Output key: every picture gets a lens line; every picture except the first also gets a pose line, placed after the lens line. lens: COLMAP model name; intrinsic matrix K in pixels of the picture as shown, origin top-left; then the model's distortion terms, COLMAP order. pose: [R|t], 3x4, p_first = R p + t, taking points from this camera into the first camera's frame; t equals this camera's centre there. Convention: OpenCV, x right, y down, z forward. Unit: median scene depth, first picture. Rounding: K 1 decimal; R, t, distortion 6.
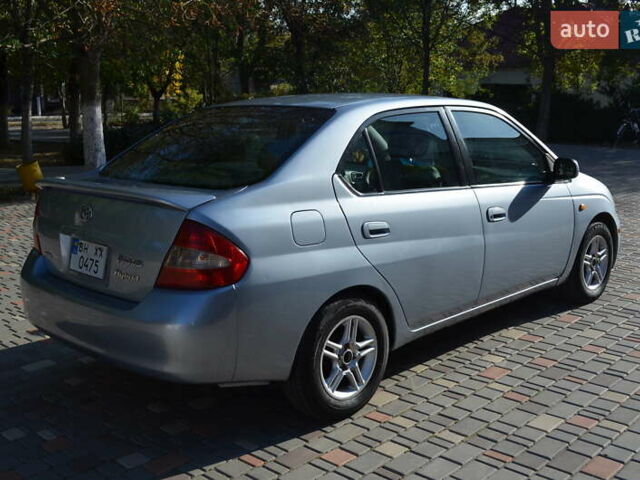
lens RADIAL K [[790.9, 0, 317.6], [0, 790.9, 239.3], [0, 0, 1]] dist [-0.074964, 0.000000]
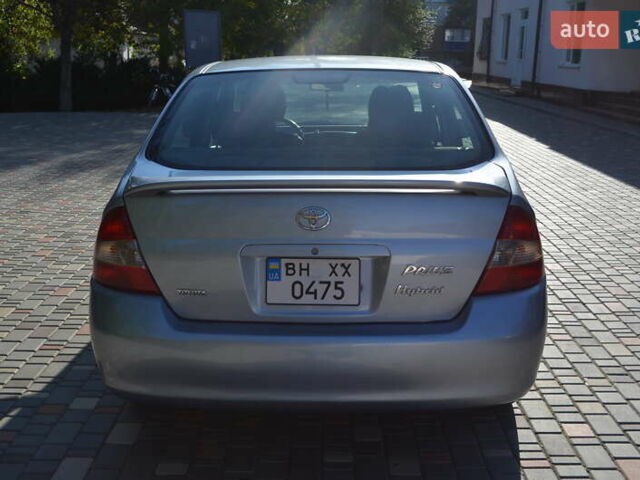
lens RADIAL K [[790.9, 0, 322.2], [0, 790.9, 241.0], [0, 0, 1]] dist [-0.074964, 0.000000]
pose [[0.739942, -0.158849, 0.653645, -0.754724], [0.133657, 0.987062, 0.088573, -0.075764], [-0.659258, 0.021825, 0.751600, 0.454153]]
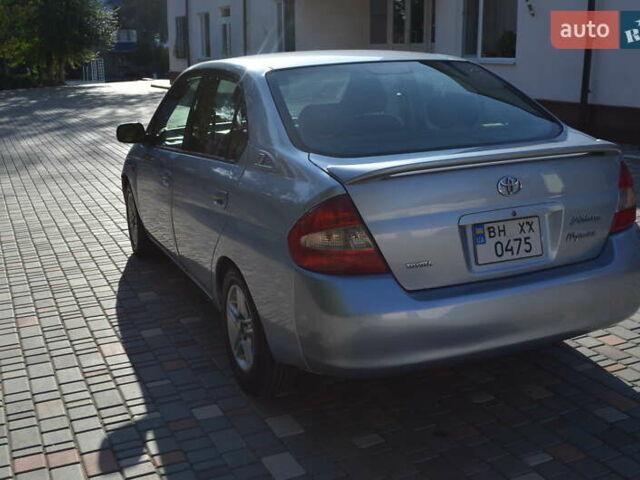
lens RADIAL K [[790.9, 0, 323.8], [0, 790.9, 237.7], [0, 0, 1]] dist [-0.074964, 0.000000]
pose [[0.367767, -0.231875, 0.900545, -1.123757], [0.211708, 0.963860, 0.161719, -0.156655], [-0.905498, 0.131178, 0.403566, 0.843657]]
